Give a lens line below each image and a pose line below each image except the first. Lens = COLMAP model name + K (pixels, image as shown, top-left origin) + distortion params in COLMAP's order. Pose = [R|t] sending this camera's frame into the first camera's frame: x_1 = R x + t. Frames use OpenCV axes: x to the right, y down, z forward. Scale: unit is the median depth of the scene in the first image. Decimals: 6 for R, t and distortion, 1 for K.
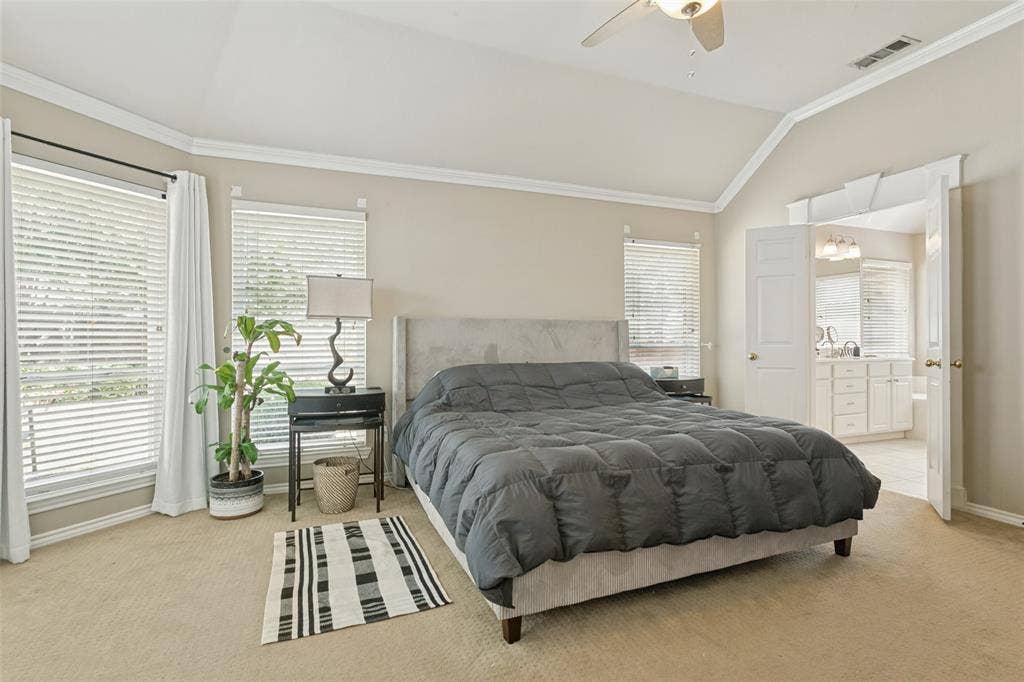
lens RADIAL K [[484.6, 0, 508.7], [0, 484.6, 343.1], [0, 0, 1]] dist [0.000301, -0.000047]
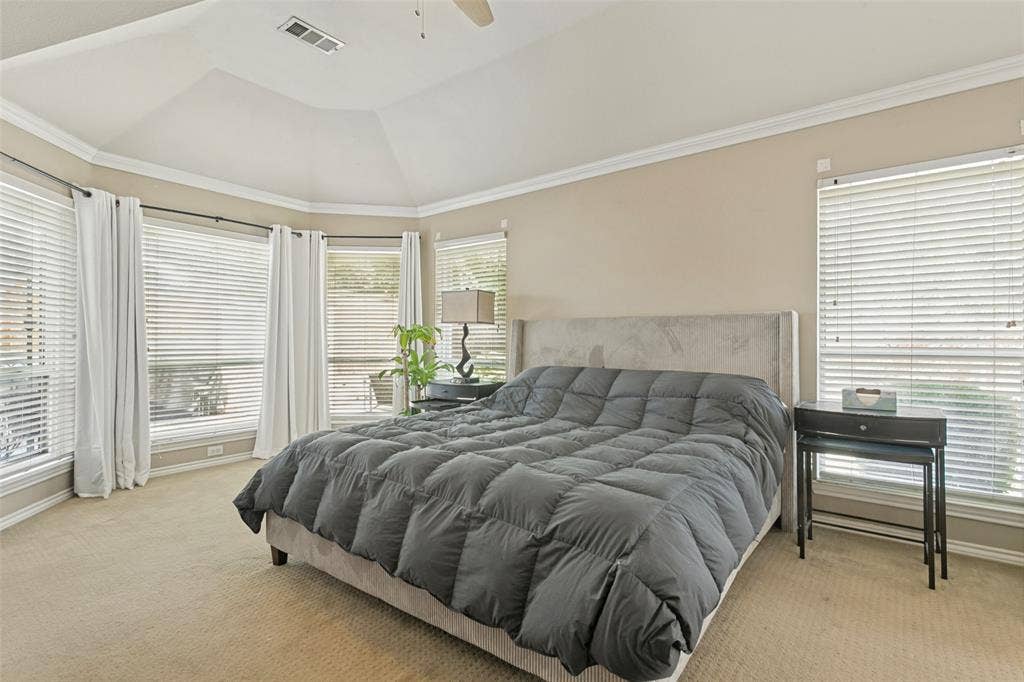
lens RADIAL K [[484.6, 0, 515.7], [0, 484.6, 338.6], [0, 0, 1]] dist [0.000301, -0.000047]
pose [[0.519024, 0.004083, -0.854750, 0.682843], [-0.003582, 0.999990, 0.002602, -0.013222], [0.854752, 0.001711, 0.519034, 0.396894]]
